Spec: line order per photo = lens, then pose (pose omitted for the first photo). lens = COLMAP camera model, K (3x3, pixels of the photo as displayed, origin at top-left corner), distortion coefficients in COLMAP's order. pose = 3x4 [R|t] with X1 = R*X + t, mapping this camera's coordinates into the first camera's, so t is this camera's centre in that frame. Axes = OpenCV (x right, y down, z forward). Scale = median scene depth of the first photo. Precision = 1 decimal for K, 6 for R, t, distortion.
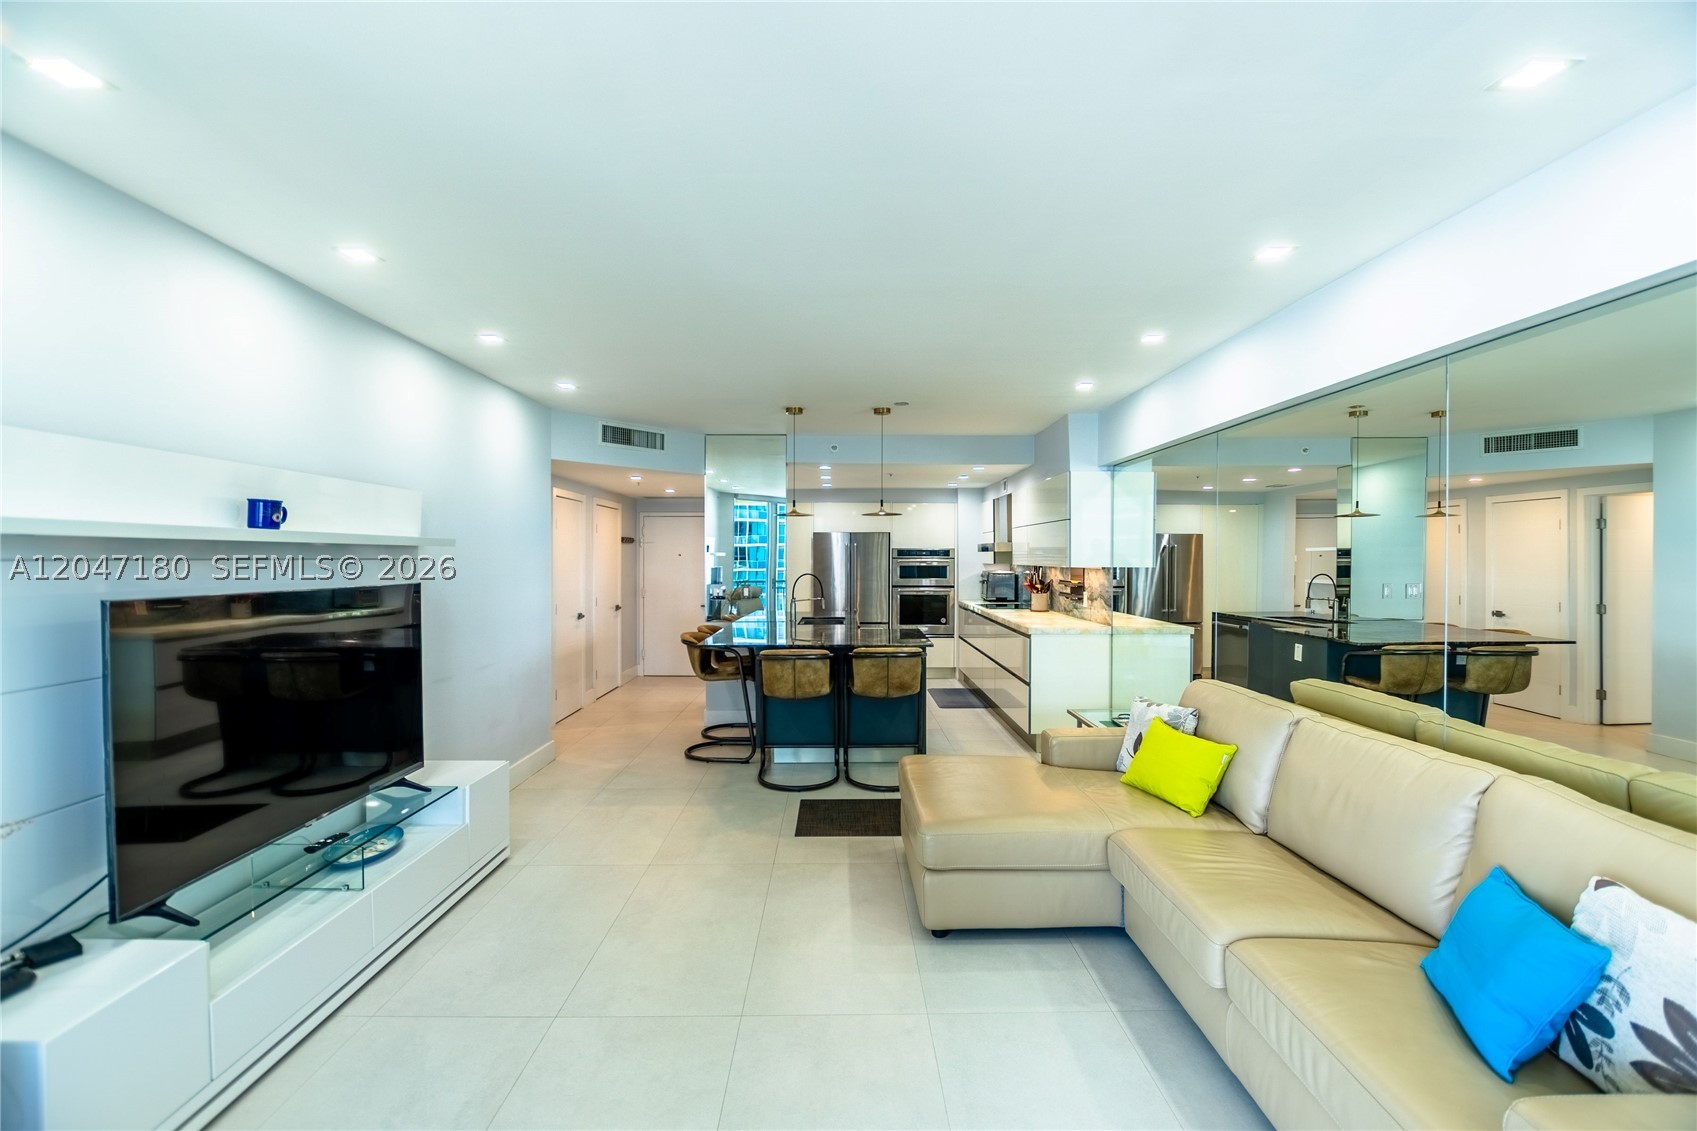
lens RADIAL K [[742.9, 0, 842.6], [0, 742.9, 566.2], [0, 0, 1]] dist [-0.022698, 0.000263]
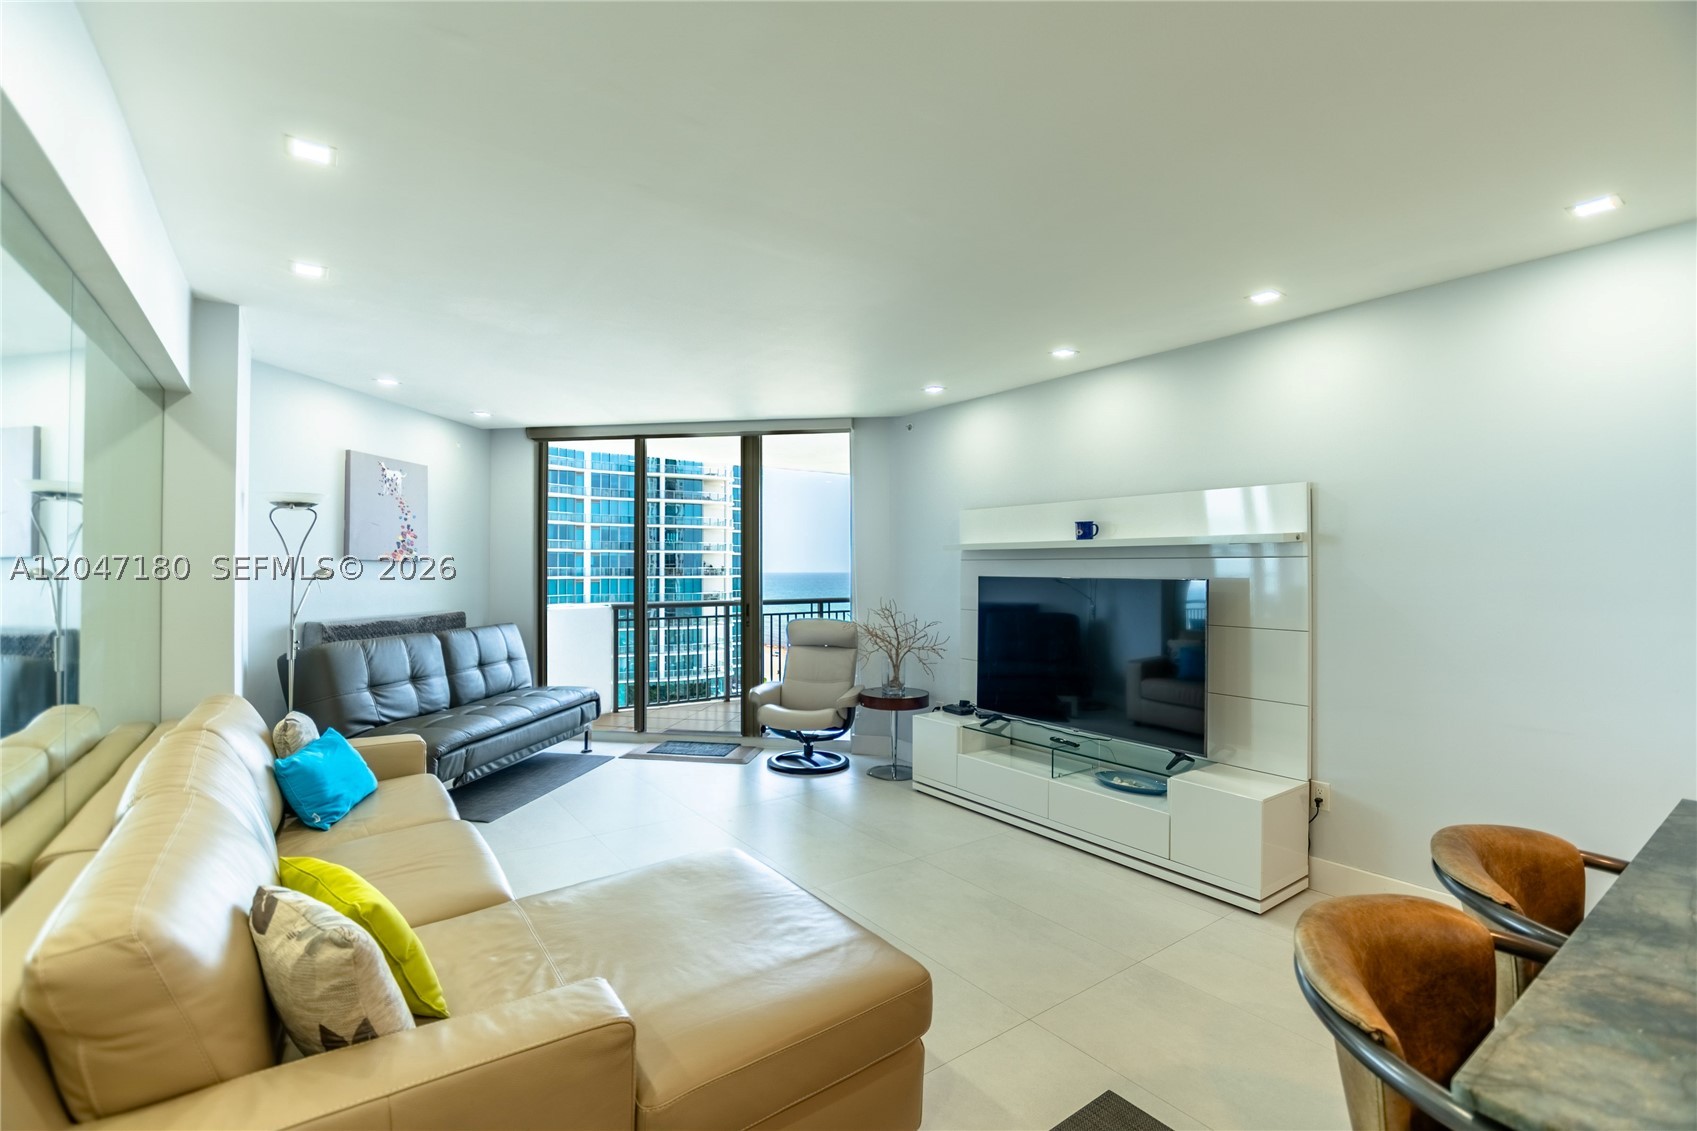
lens RADIAL K [[747.5, 0, 845.6], [0, 747.5, 563.8], [0, 0, 1]] dist [-0.023496, -0.000236]
pose [[-0.811779, -0.005736, -0.583937, 0.256564], [-0.008937, 0.999957, 0.002602, 0.001311], [0.583897, 0.007332, -0.811795, 0.874649]]
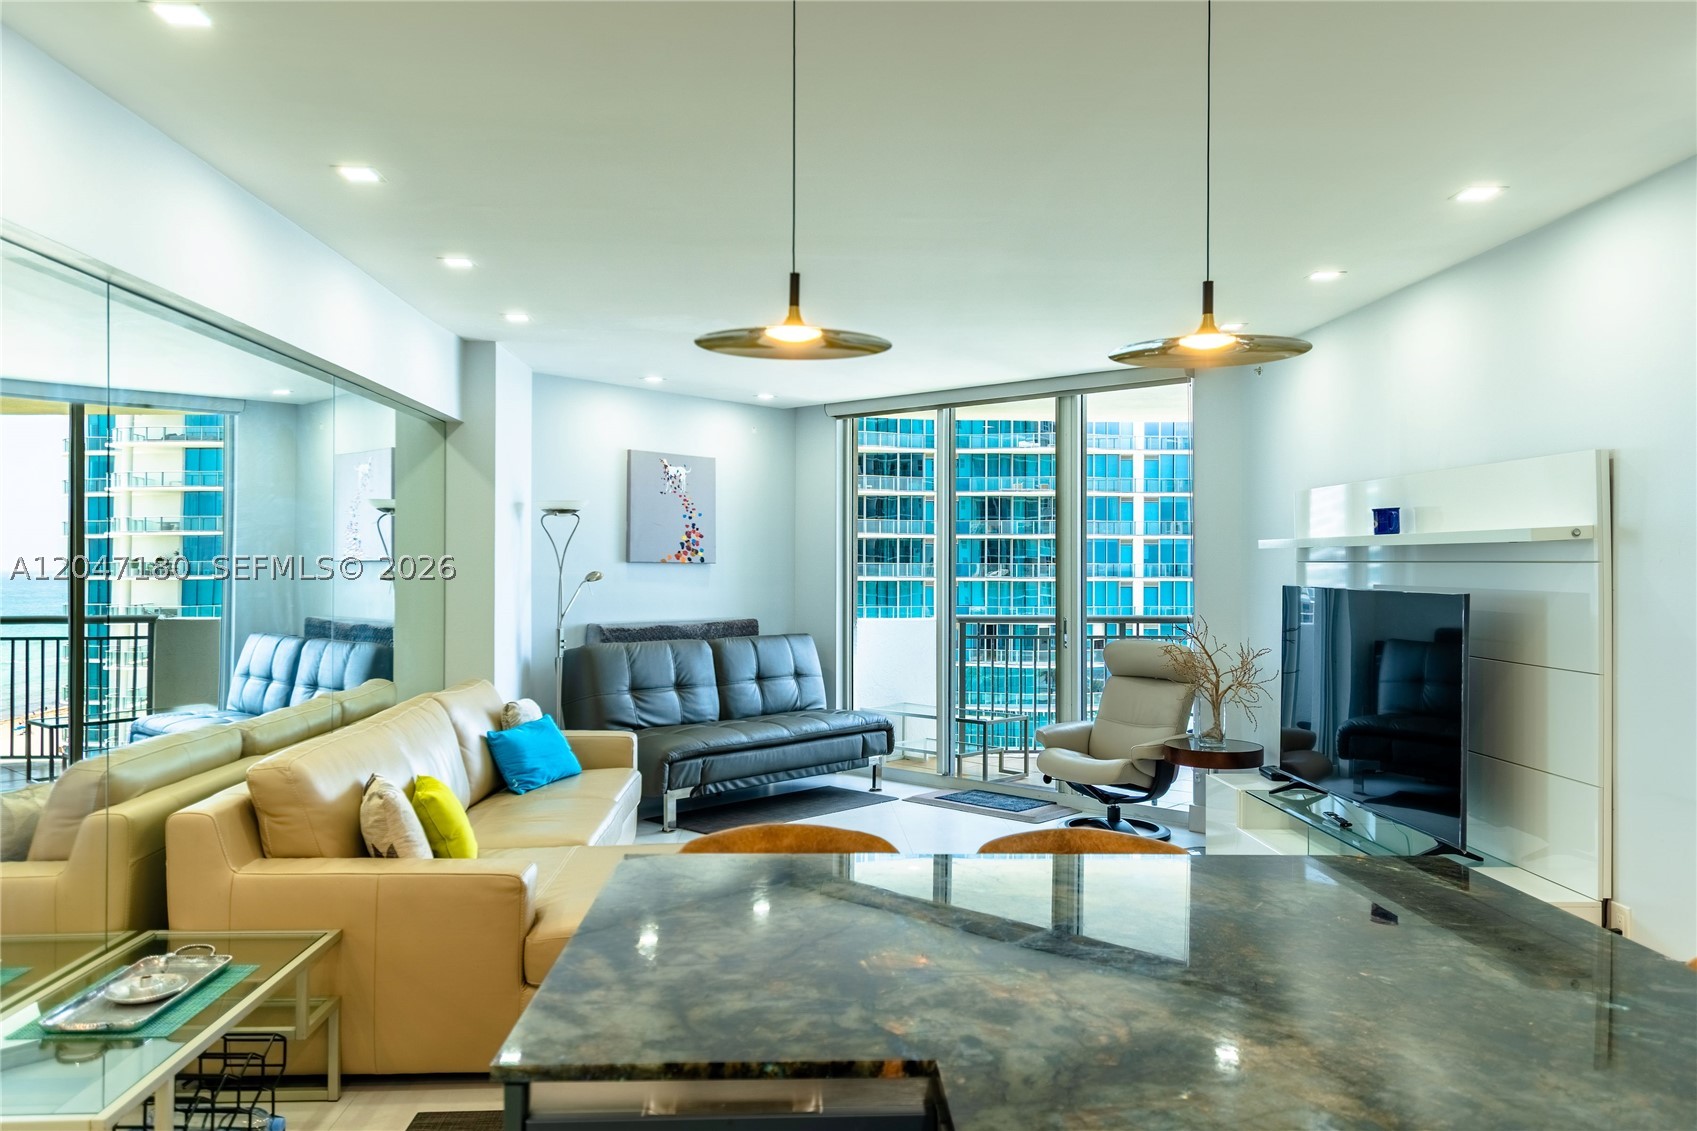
lens RADIAL K [[1237.5, 0, 837.8], [0, 1237.5, 565.6], [0, 0, 1]] dist [0.009469, 0.009372]
pose [[-0.999413, -0.003447, -0.034083, 0.047139], [-0.003911, 0.999900, 0.013555, -0.011039], [0.034033, 0.013680, -0.999327, 1.236145]]
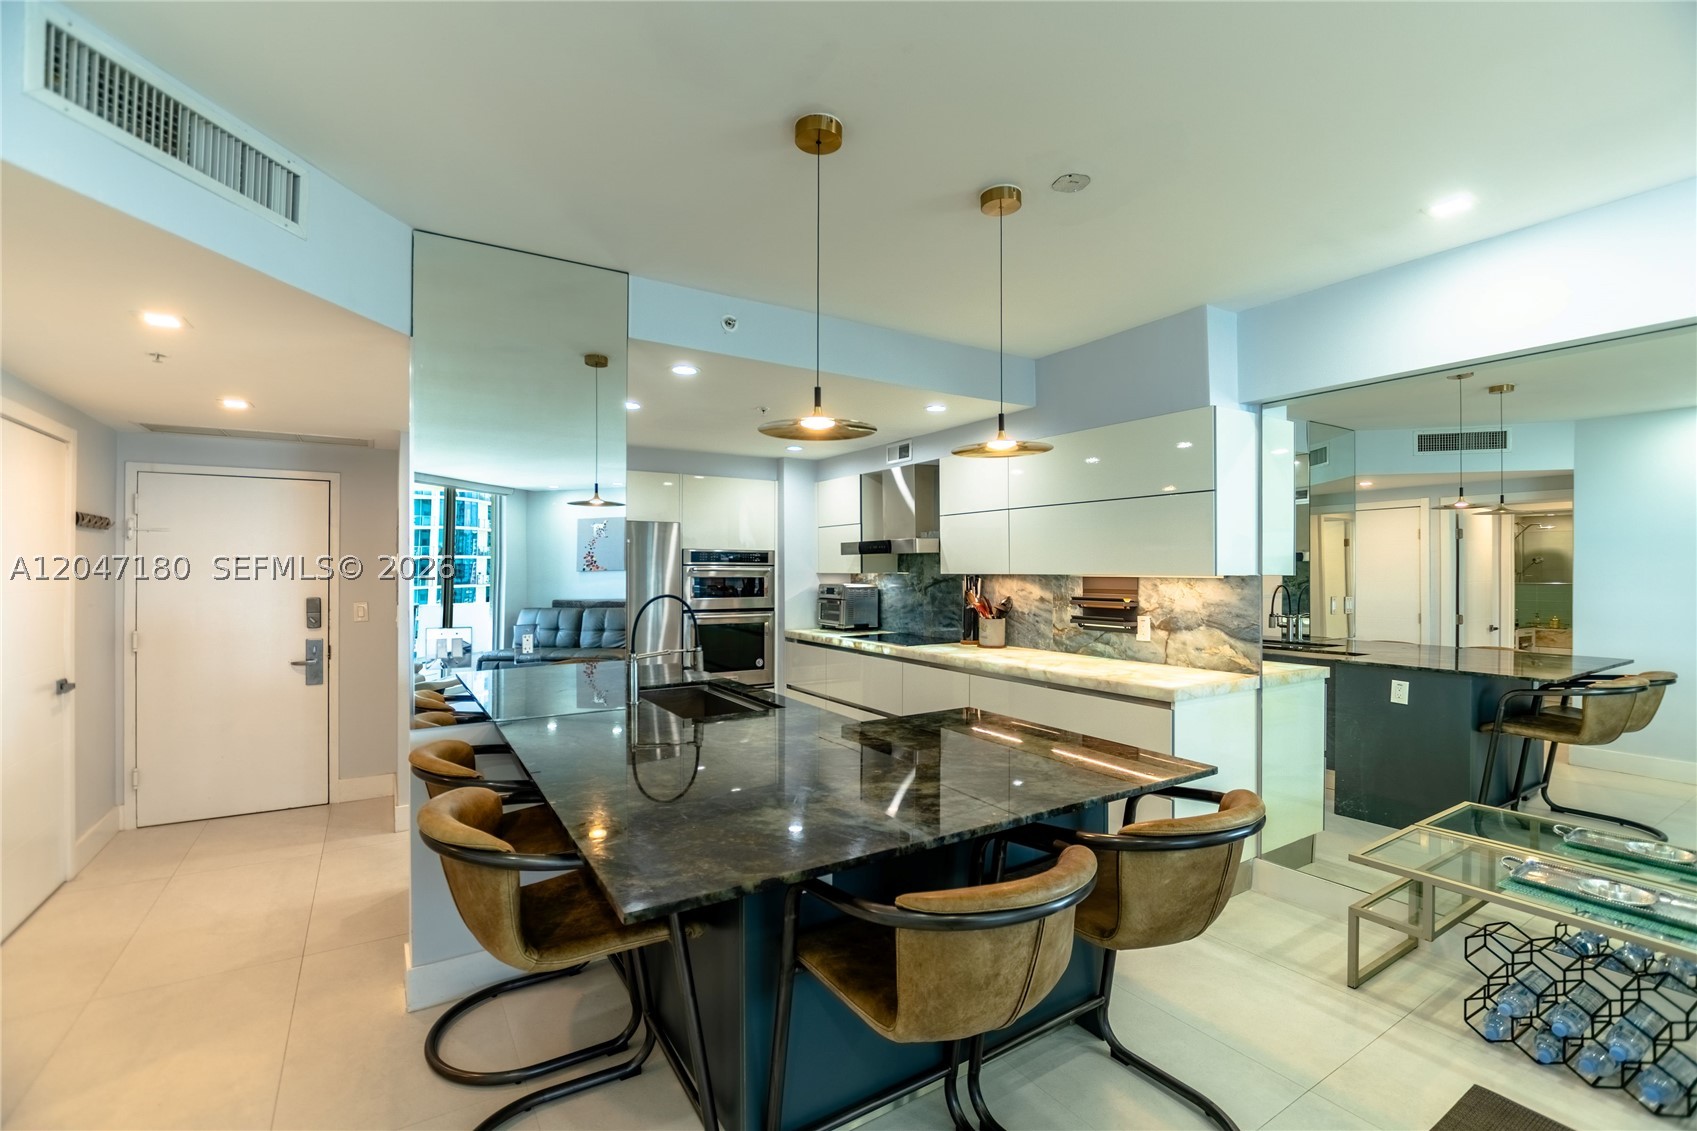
lens RADIAL K [[742.9, 0, 842.6], [0, 742.9, 566.2], [0, 0, 1]] dist [-0.022698, 0.000263]
pose [[0.849407, 0.001498, 0.527737, -0.218952], [0.007895, 0.999848, -0.015545, 0.000656], [-0.527680, 0.017370, 0.849266, 0.640406]]
